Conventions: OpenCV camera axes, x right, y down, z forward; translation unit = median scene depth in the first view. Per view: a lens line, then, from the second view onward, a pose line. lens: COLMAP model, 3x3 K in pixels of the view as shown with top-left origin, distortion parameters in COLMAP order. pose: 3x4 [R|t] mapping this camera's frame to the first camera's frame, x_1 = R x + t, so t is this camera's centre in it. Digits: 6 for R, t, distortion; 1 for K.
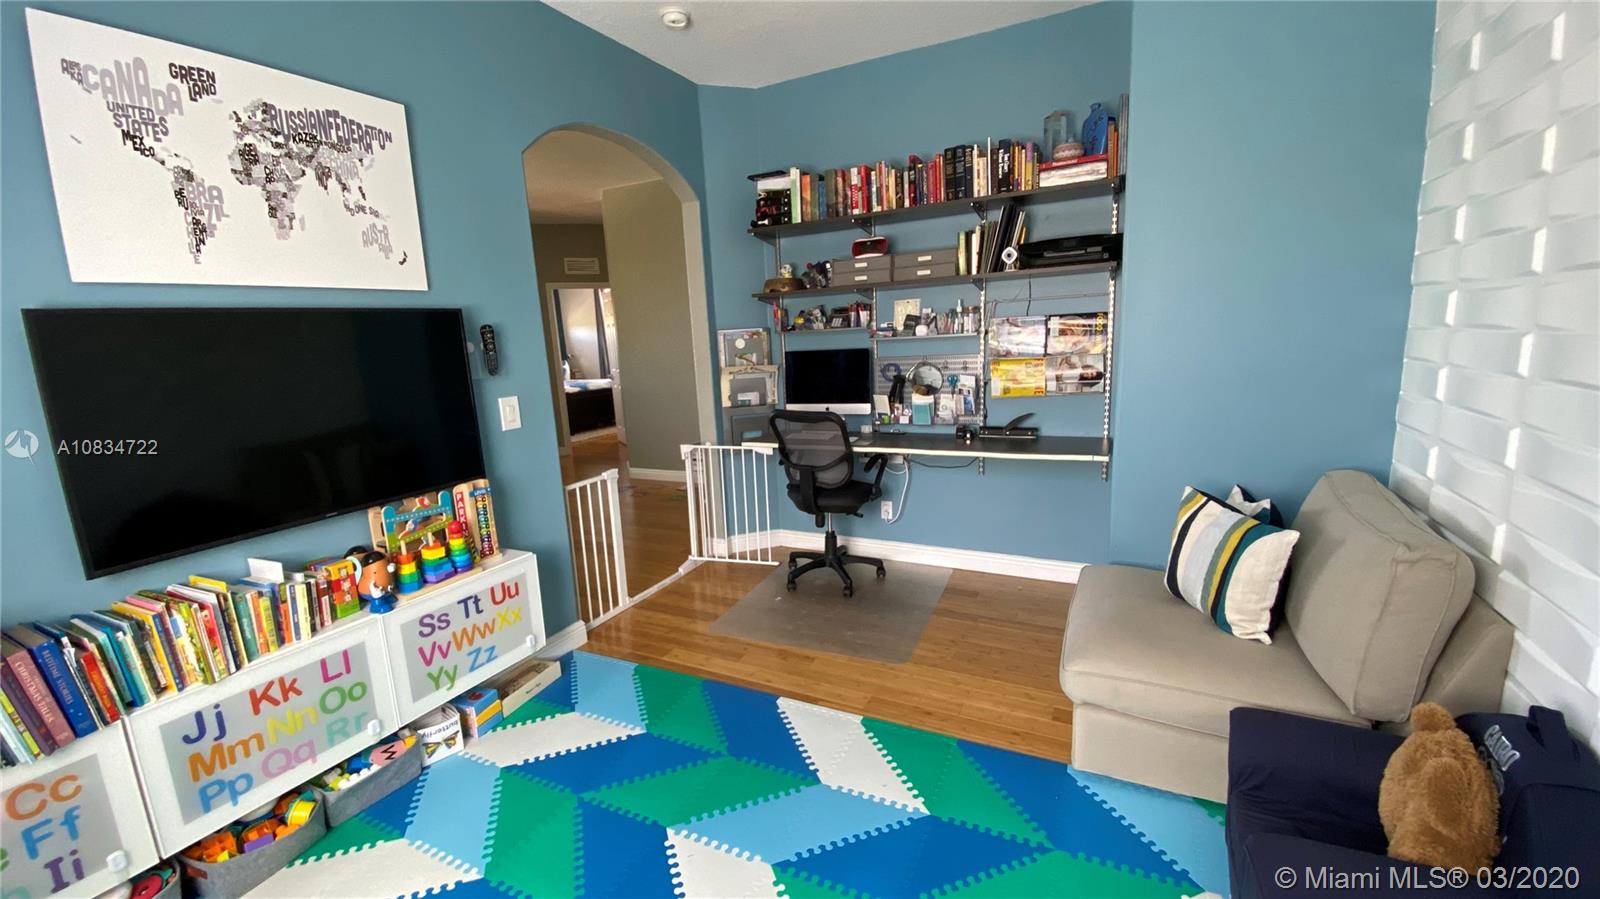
lens RADIAL K [[653.7, 0, 790.4], [0, 653.7, 451.2], [0, 0, 1]] dist [0.045106, -0.029876]
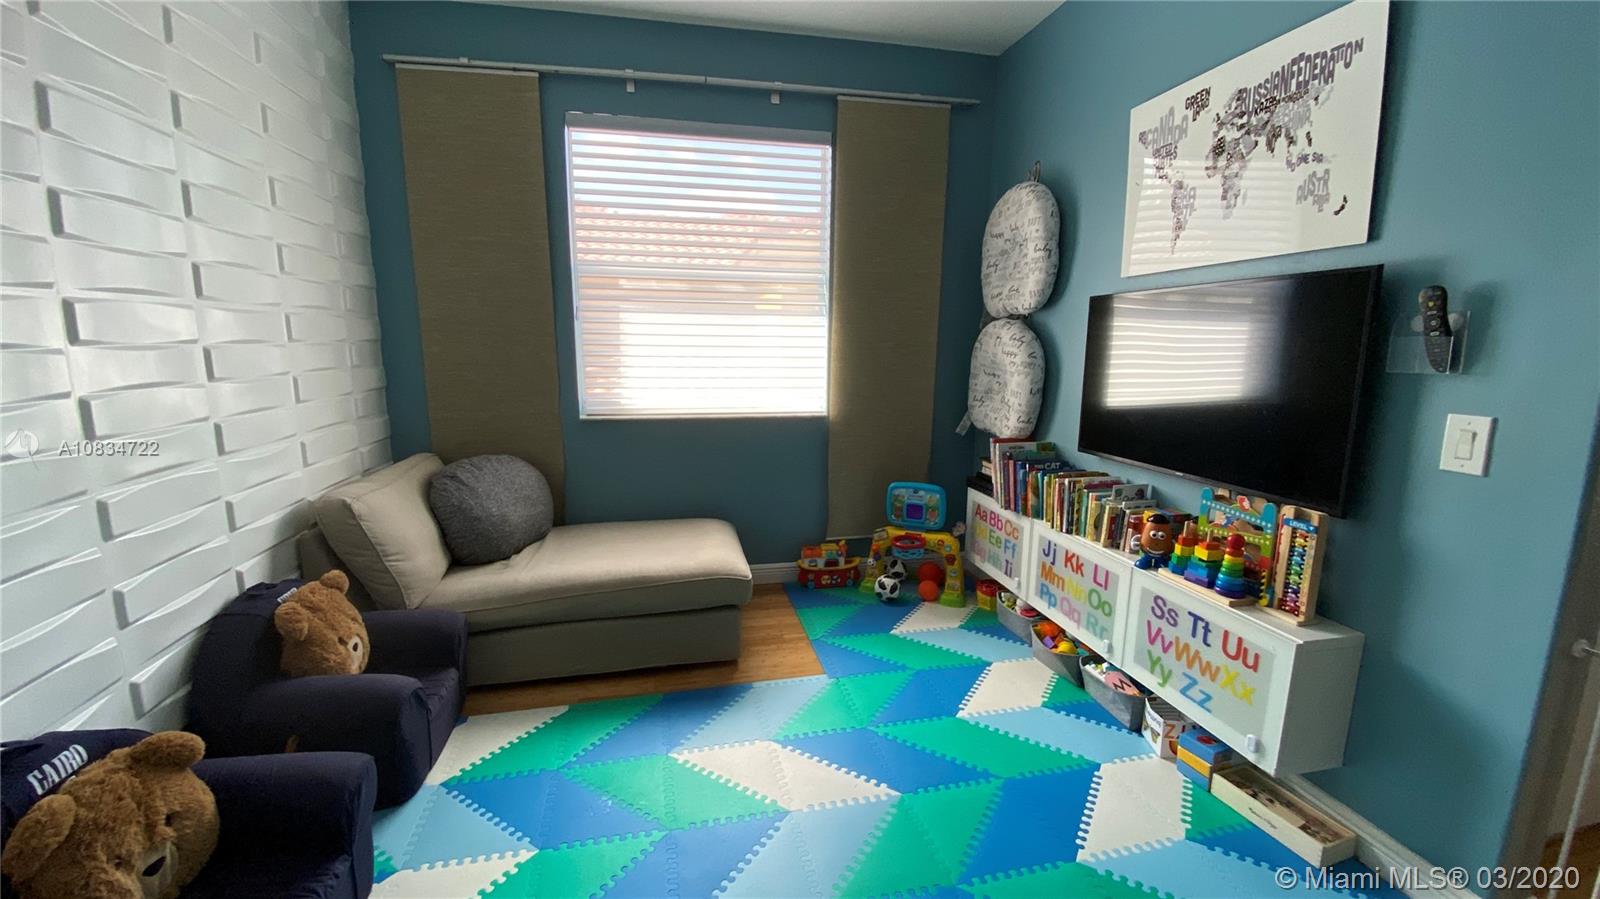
lens RADIAL K [[653.7, 0, 790.4], [0, 653.7, 451.2], [0, 0, 1]] dist [0.045106, -0.029876]
pose [[-0.779322, 0.147522, -0.609011, 0.475037], [-0.080396, 0.940321, 0.330655, -0.252981], [0.621445, 0.306649, -0.720953, 1.392486]]
